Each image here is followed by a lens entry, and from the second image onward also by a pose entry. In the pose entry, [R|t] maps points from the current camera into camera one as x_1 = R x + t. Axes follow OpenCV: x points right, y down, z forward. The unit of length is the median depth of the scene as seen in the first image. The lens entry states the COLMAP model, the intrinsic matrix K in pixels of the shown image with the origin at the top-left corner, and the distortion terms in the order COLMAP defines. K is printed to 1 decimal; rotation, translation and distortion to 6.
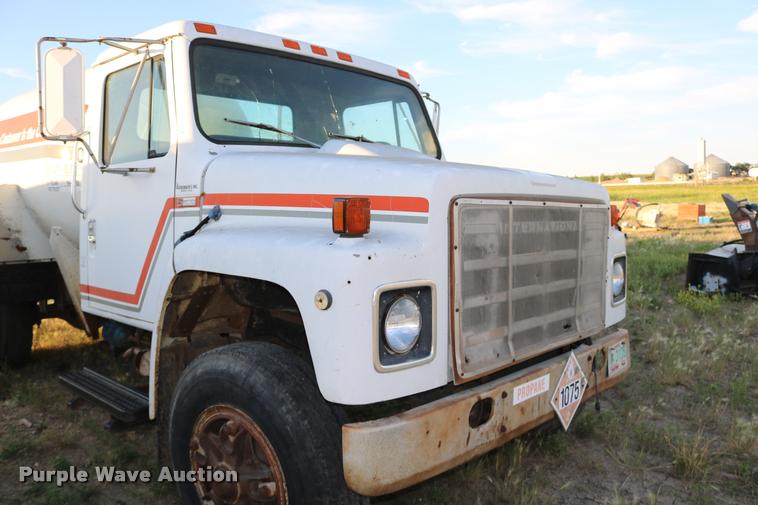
lens RADIAL K [[634.4, 0, 379.1], [0, 634.4, 251.7], [0, 0, 1]] dist [-0.140530, 0.094622]
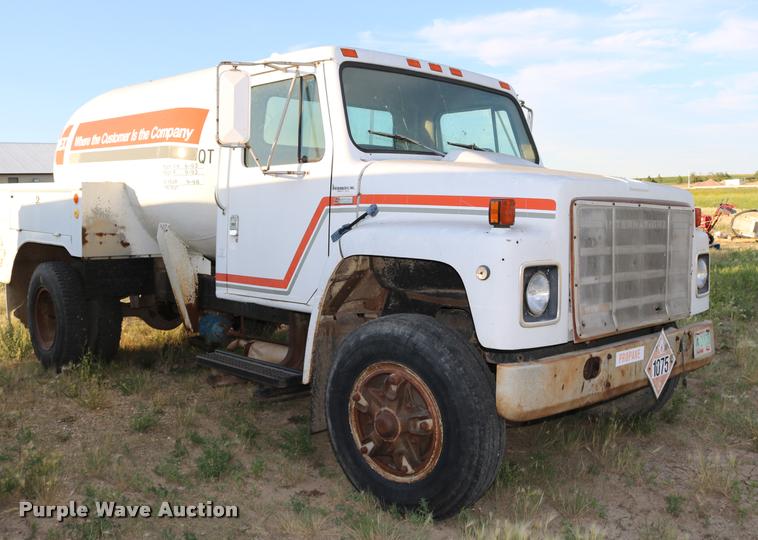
lens RADIAL K [[787.6, 0, 377.7], [0, 787.6, 236.1], [0, 0, 1]] dist [-0.125625, 0.000000]
pose [[0.998934, 0.011564, -0.044697, -0.175928], [-0.013346, 0.999119, -0.039783, 0.049455], [0.044197, 0.040337, 0.998208, -0.520501]]
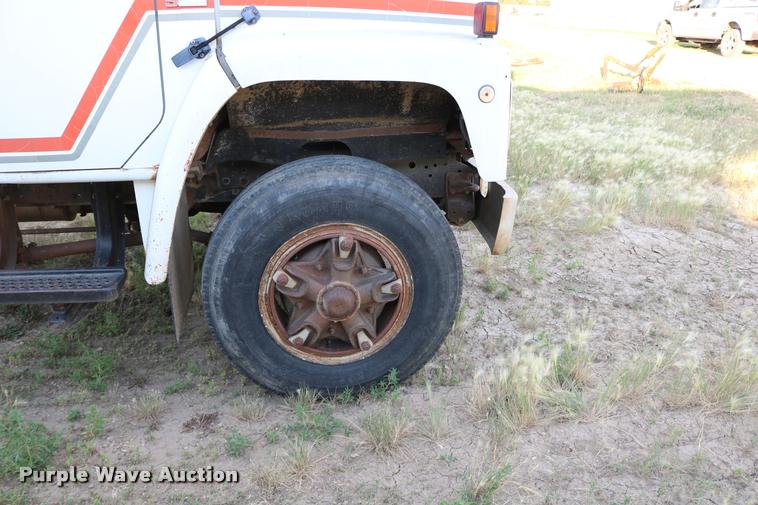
lens RADIAL K [[634.4, 0, 383.0], [0, 634.4, 250.0], [0, 0, 1]] dist [-0.140530, 0.094622]
pose [[0.646932, -0.241319, 0.723356, -0.796454], [0.047532, 0.959521, 0.277596, 0.017790], [-0.761065, -0.145203, 0.632215, 0.284493]]
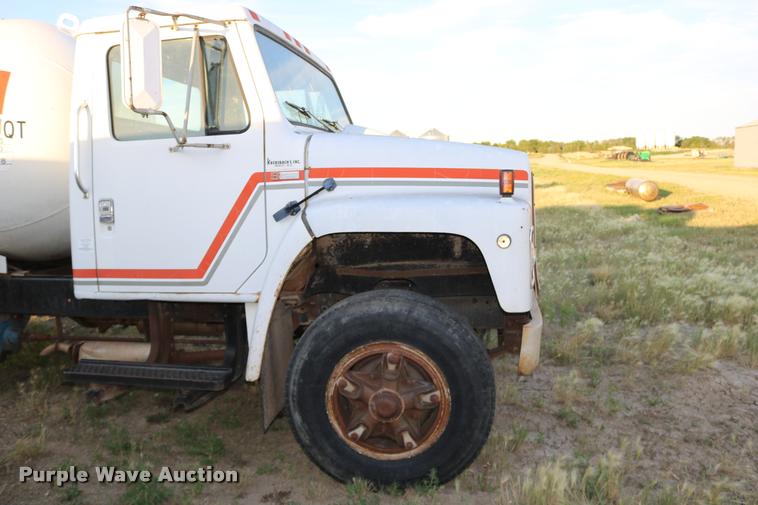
lens RADIAL K [[634.4, 0, 383.4], [0, 634.4, 247.8], [0, 0, 1]] dist [-0.140530, 0.094622]
pose [[0.836300, -0.067981, 0.544041, -0.792396], [0.058082, 0.997685, 0.035383, 0.018326], [-0.545187, 0.002008, 0.838312, -0.028404]]
